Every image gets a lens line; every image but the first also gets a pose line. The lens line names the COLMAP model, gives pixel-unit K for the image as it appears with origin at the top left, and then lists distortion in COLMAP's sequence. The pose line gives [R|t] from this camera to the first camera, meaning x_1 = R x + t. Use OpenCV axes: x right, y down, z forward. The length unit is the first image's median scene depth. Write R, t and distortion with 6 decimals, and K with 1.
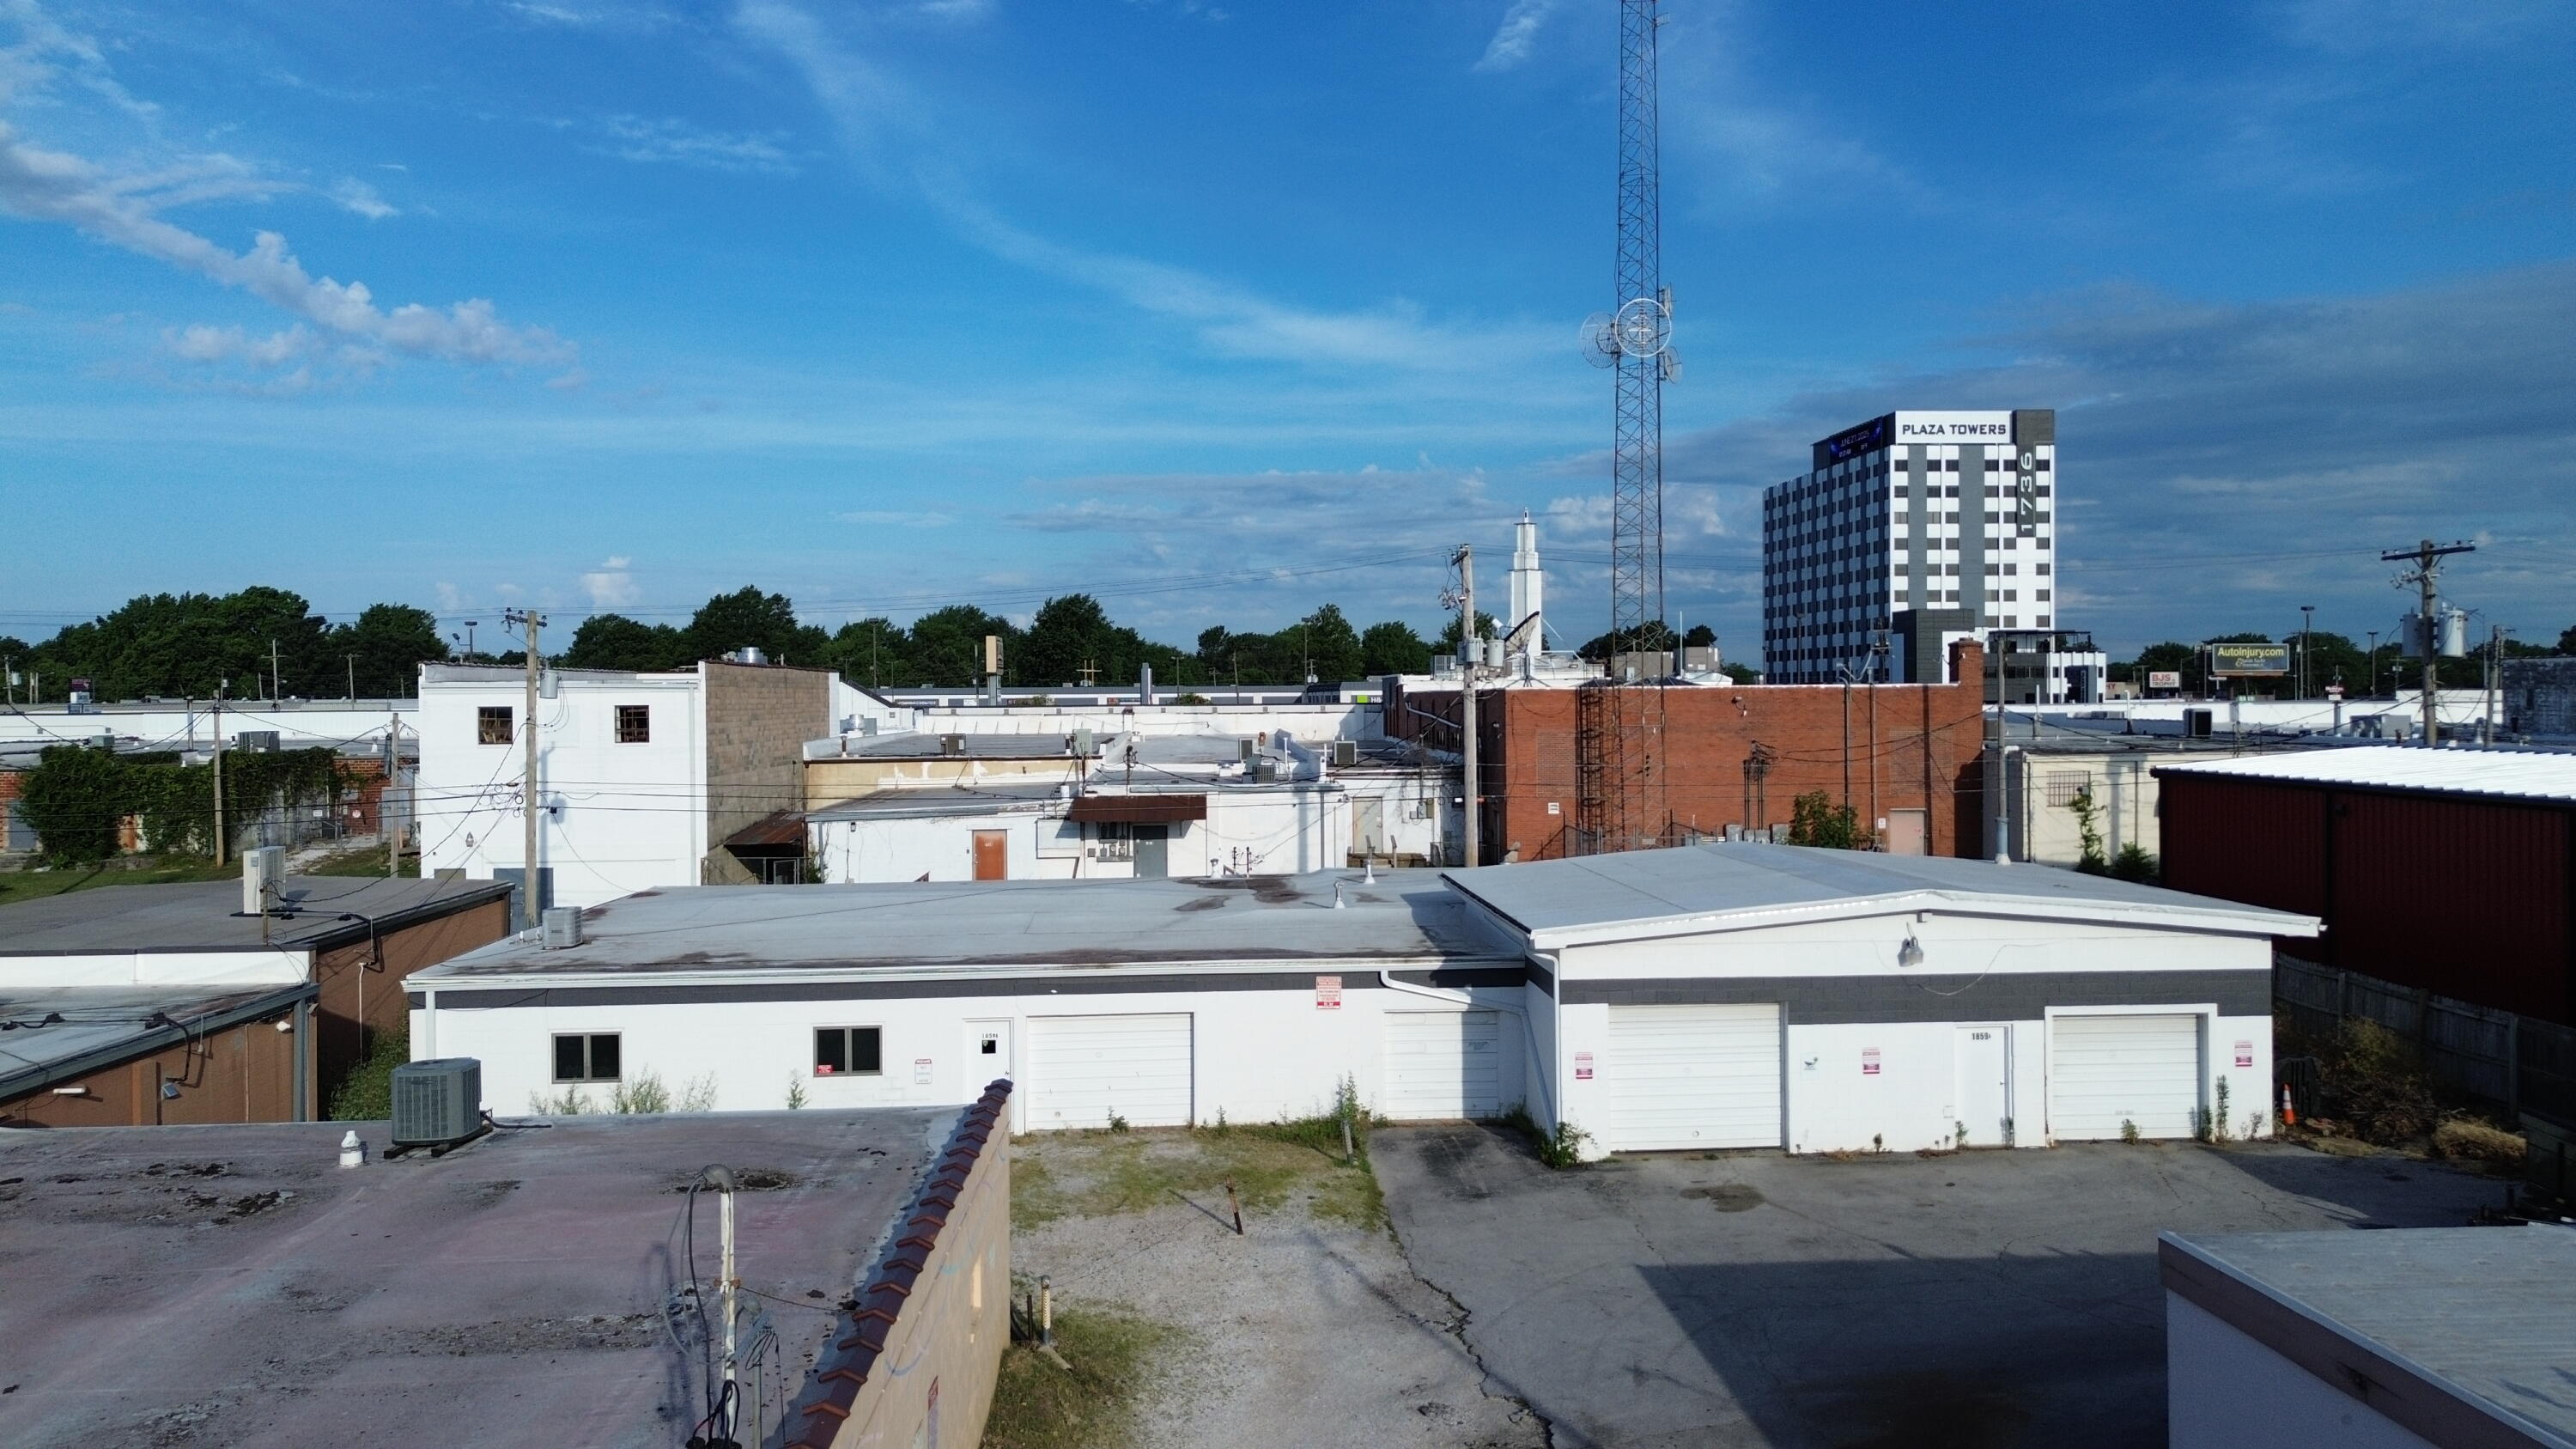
lens RADIAL K [[1809.1, 0, 1303.3], [0, 1809.1, 711.7], [0, 0, 1]] dist [0.077367, -0.076458]
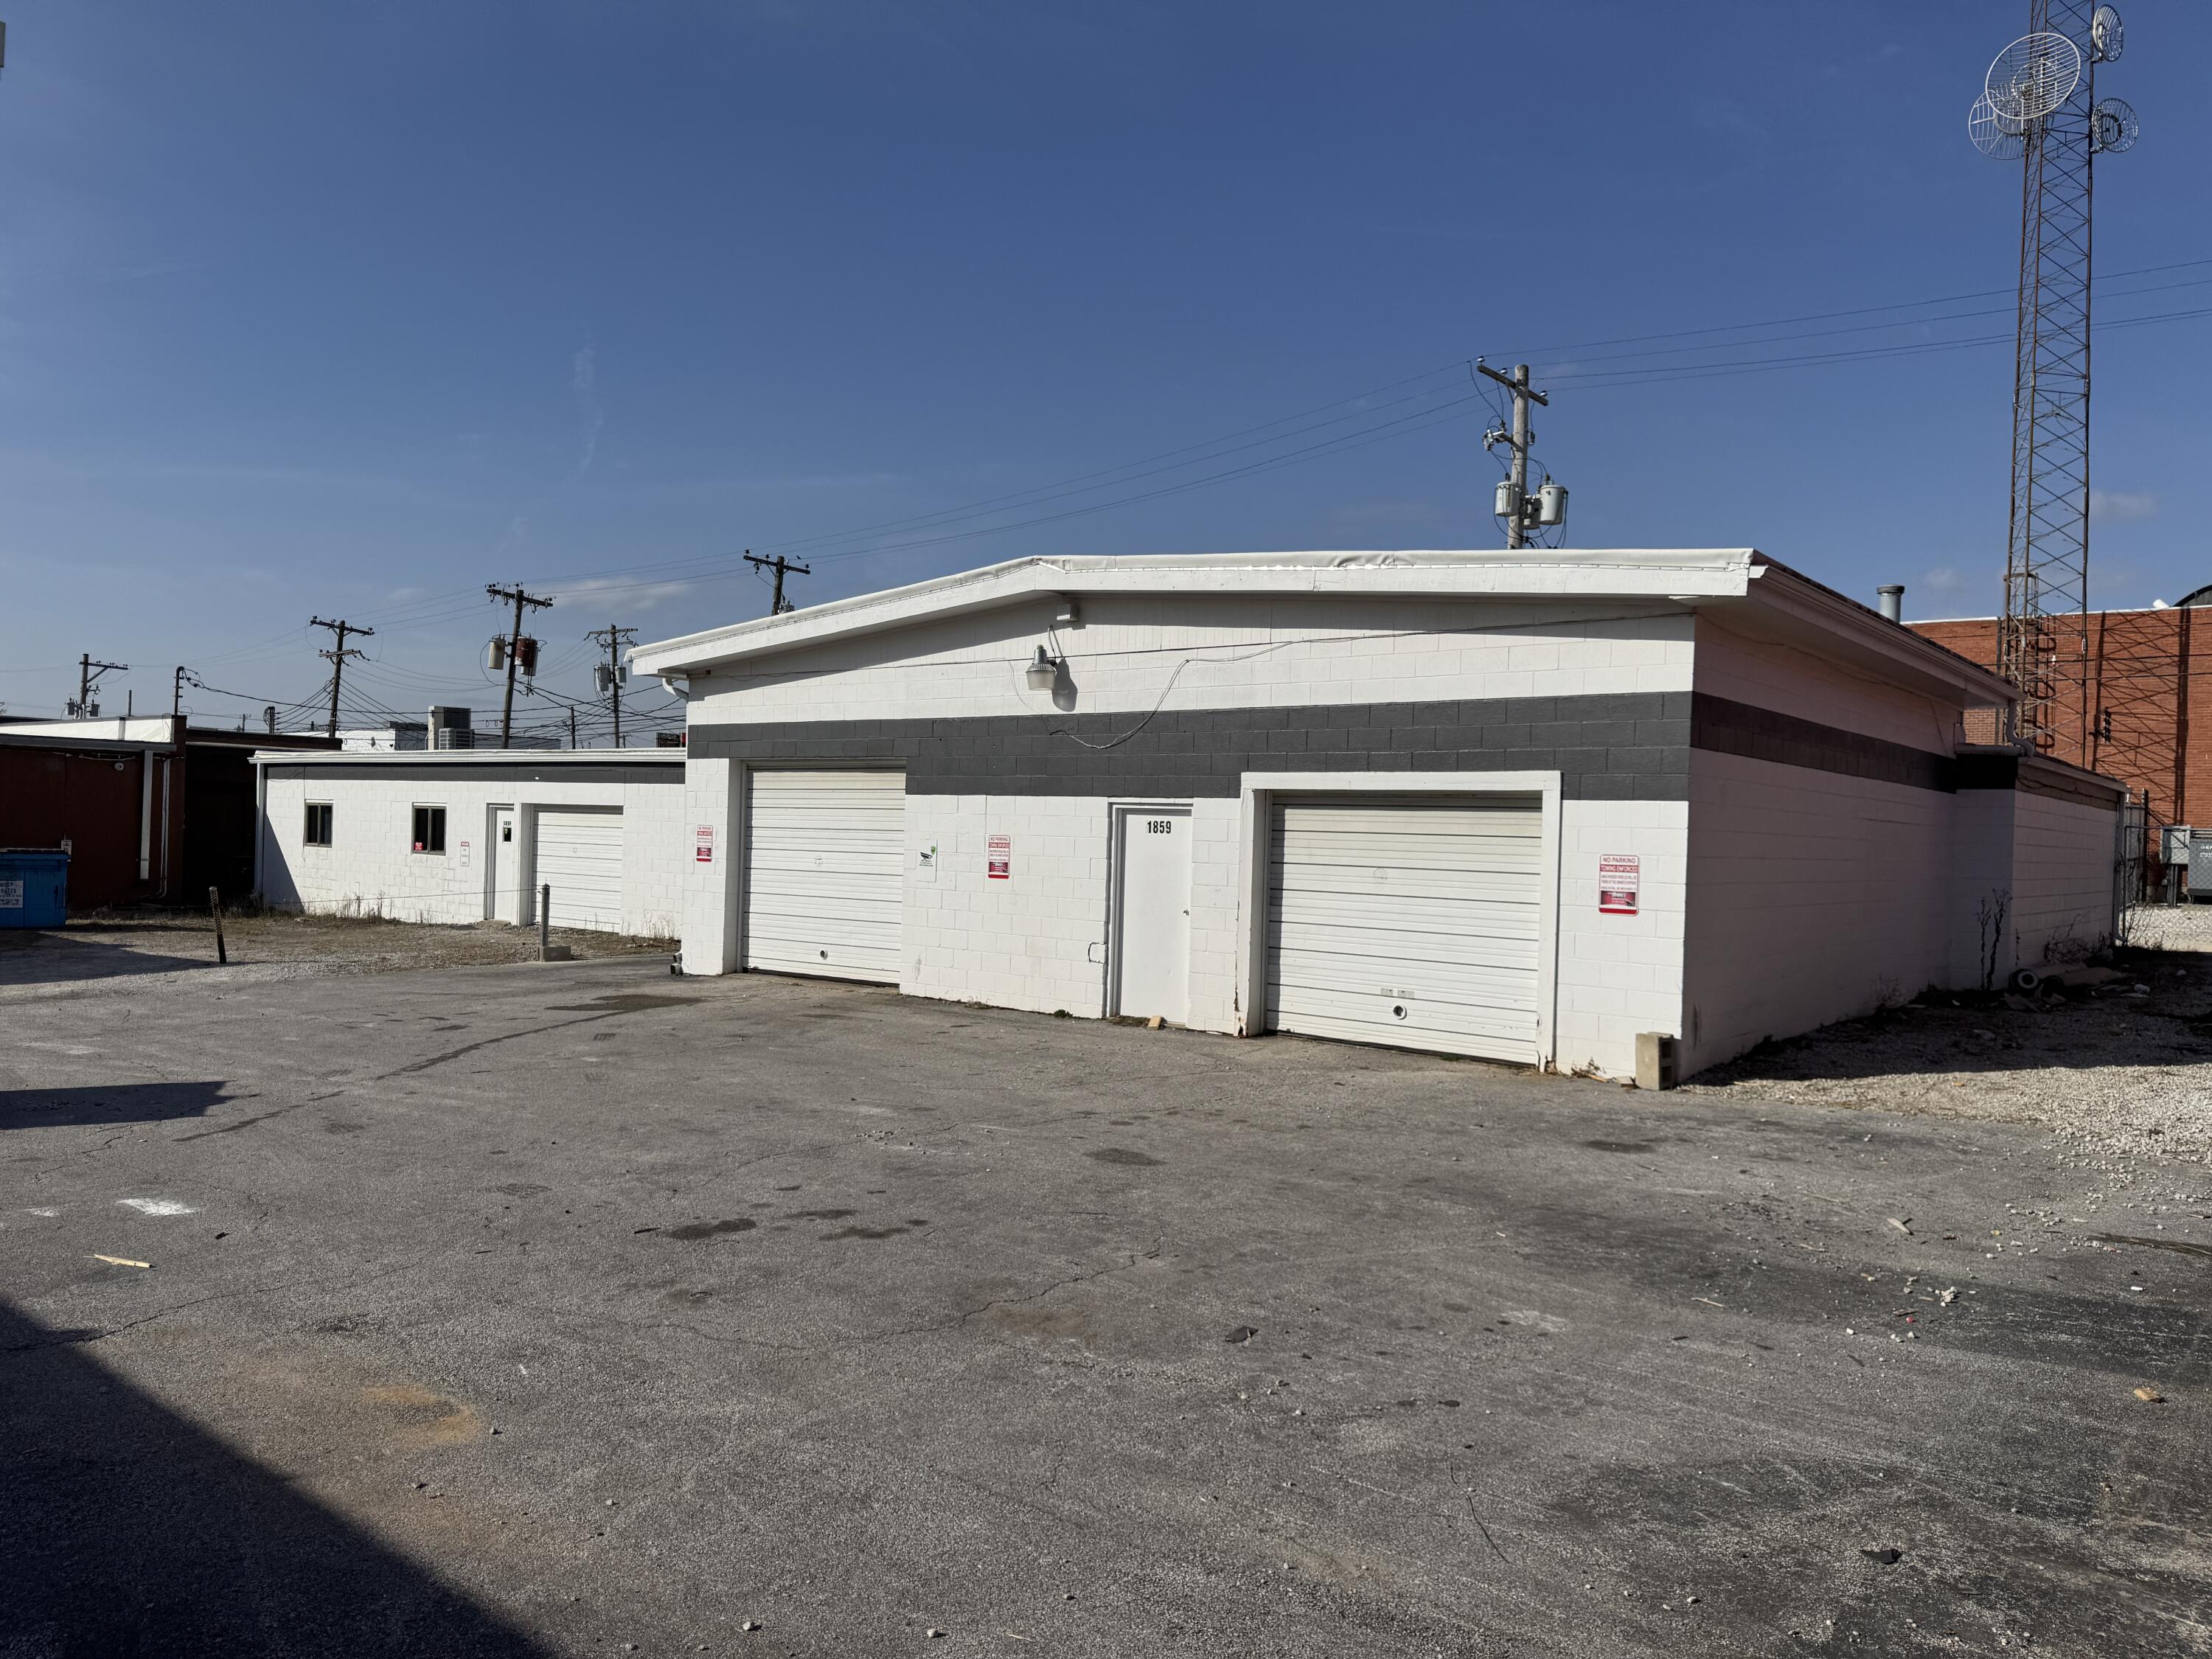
lens RADIAL K [[1548.9, 0, 1106.0], [0, 1548.9, 829.5], [0, 0, 1]] dist [0.152813, -0.222071]
pose [[0.725386, 0.030398, -0.687670, 0.639237], [-0.042855, 0.999081, -0.001042, 0.167109], [0.687007, 0.030226, 0.726022, 0.598755]]
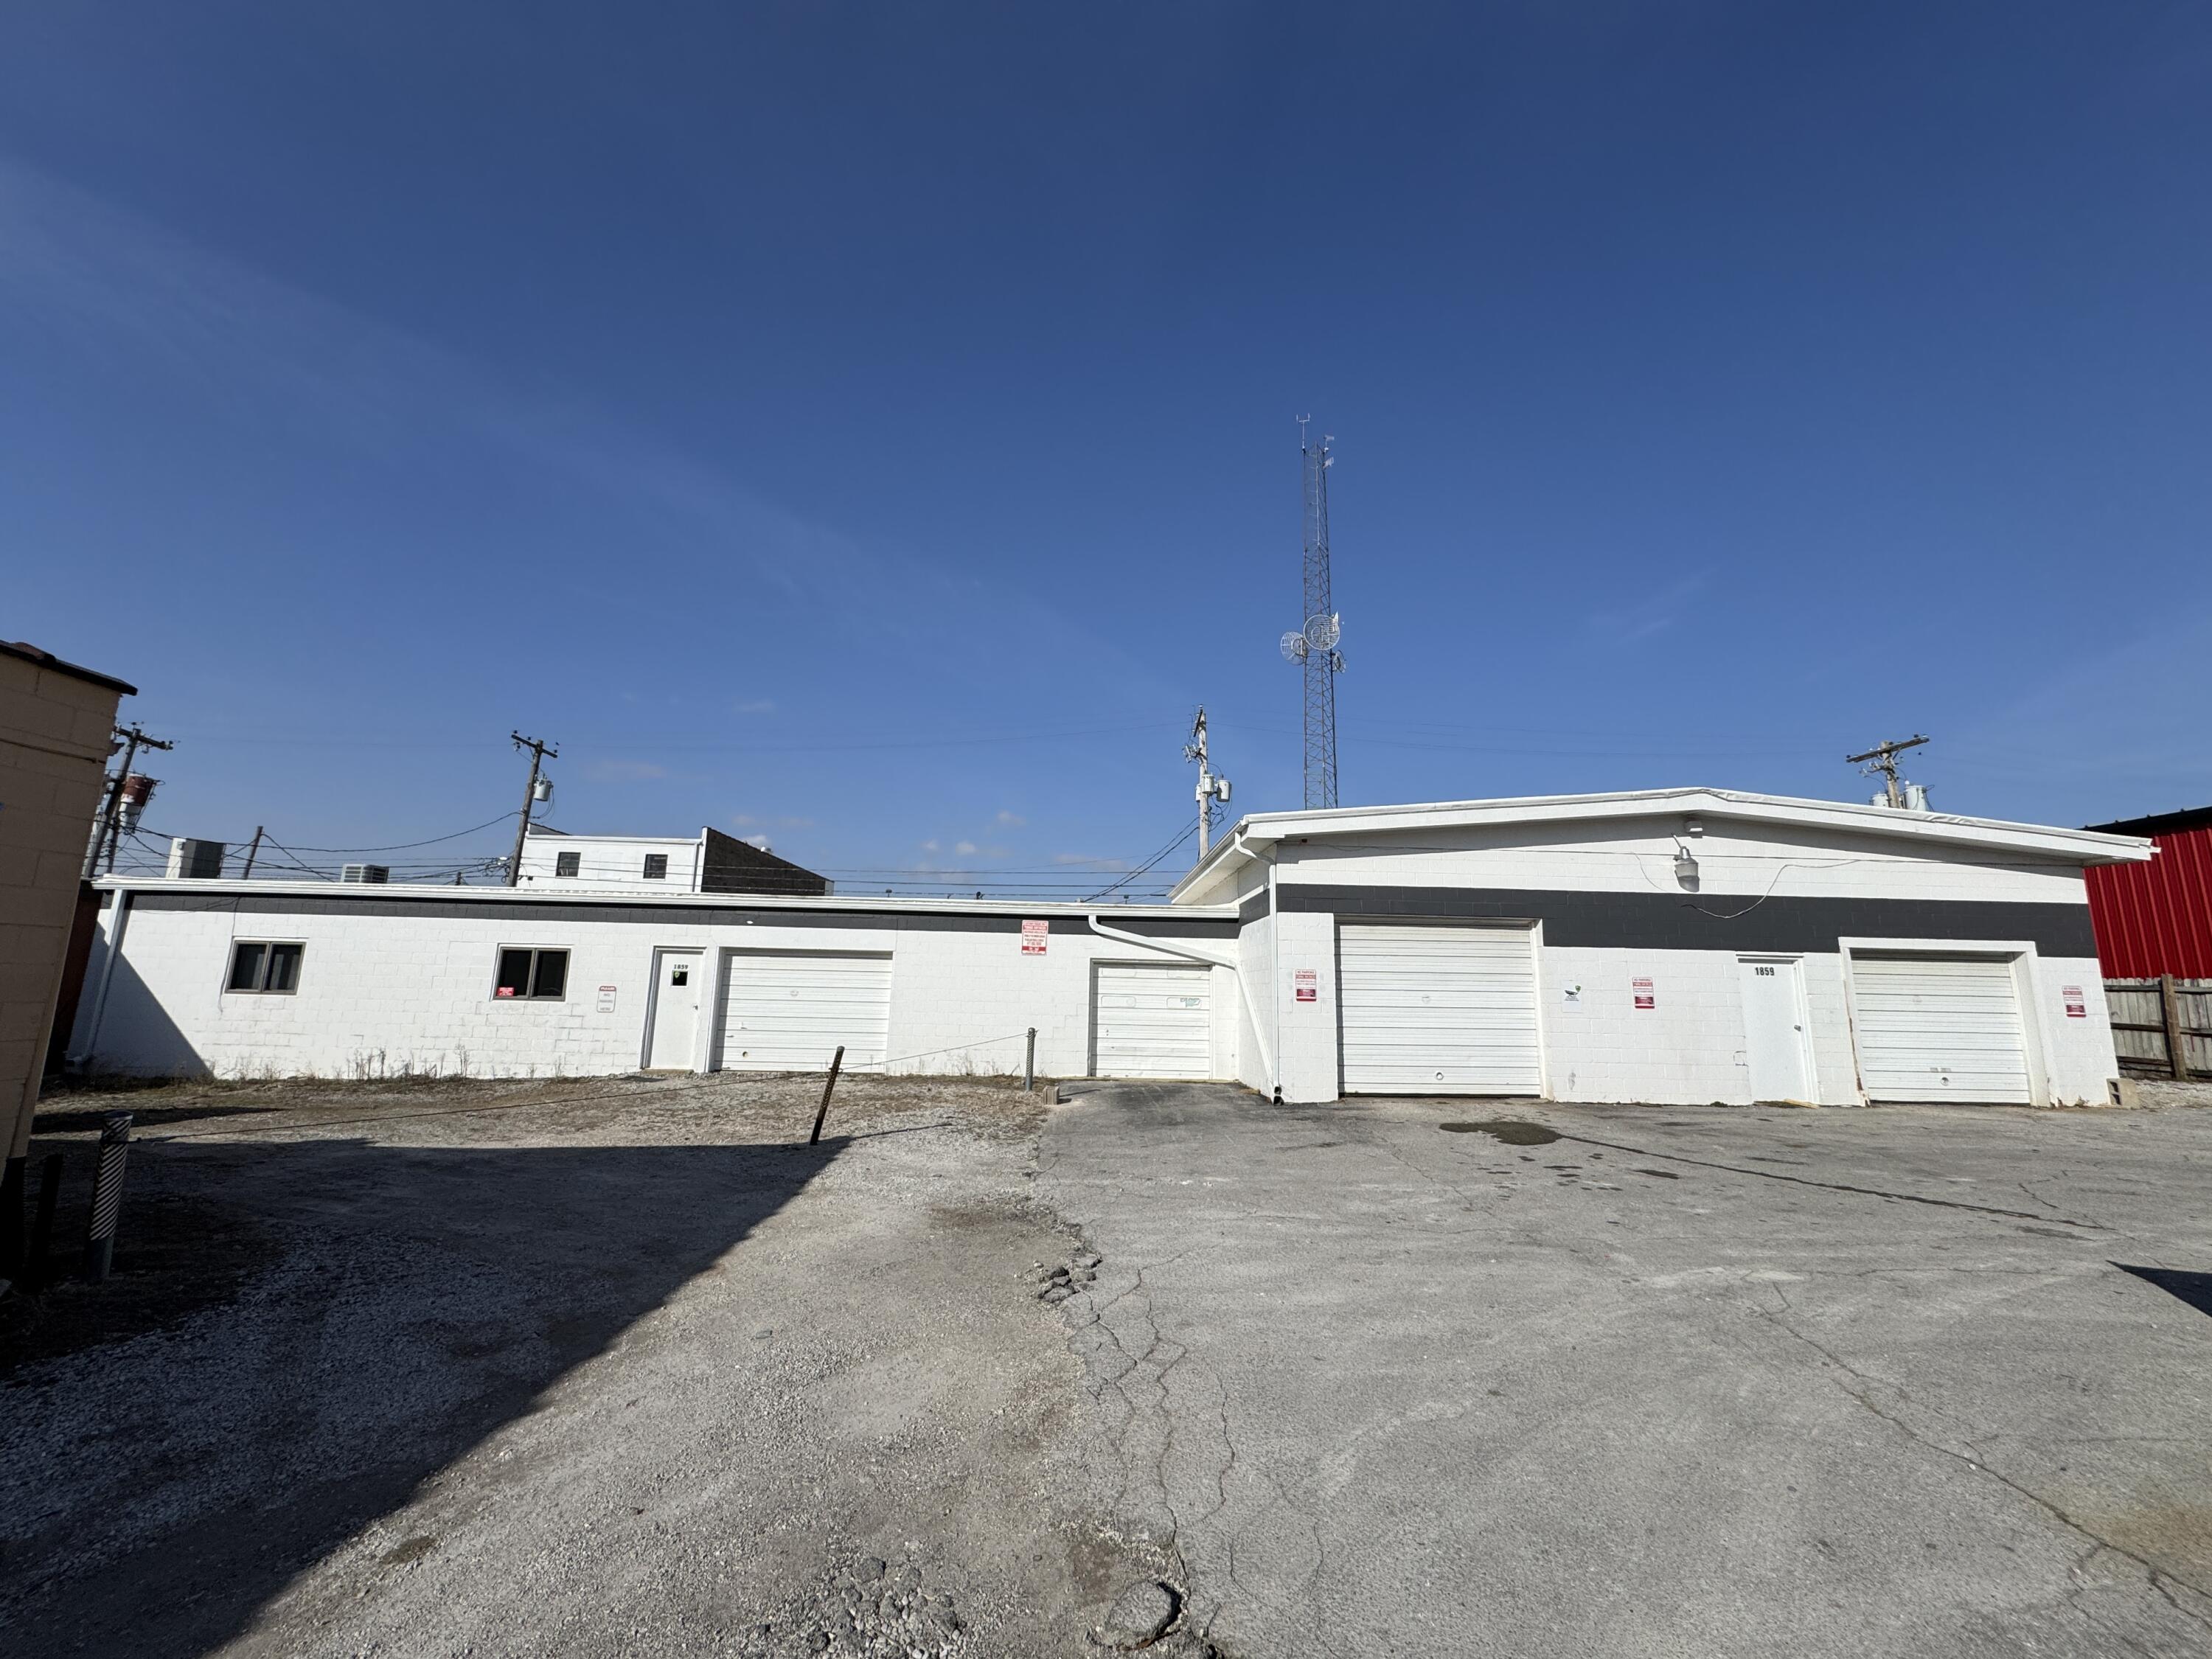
lens RADIAL K [[877.6, 0, 1109.7], [0, 877.6, 821.4], [0, 0, 1]] dist [-0.002670, 0.000058]
pose [[0.998837, 0.023170, -0.042274, 0.072105], [-0.031158, 0.979428, -0.199374, 0.186485], [0.036785, 0.200459, 0.979011, 0.530733]]
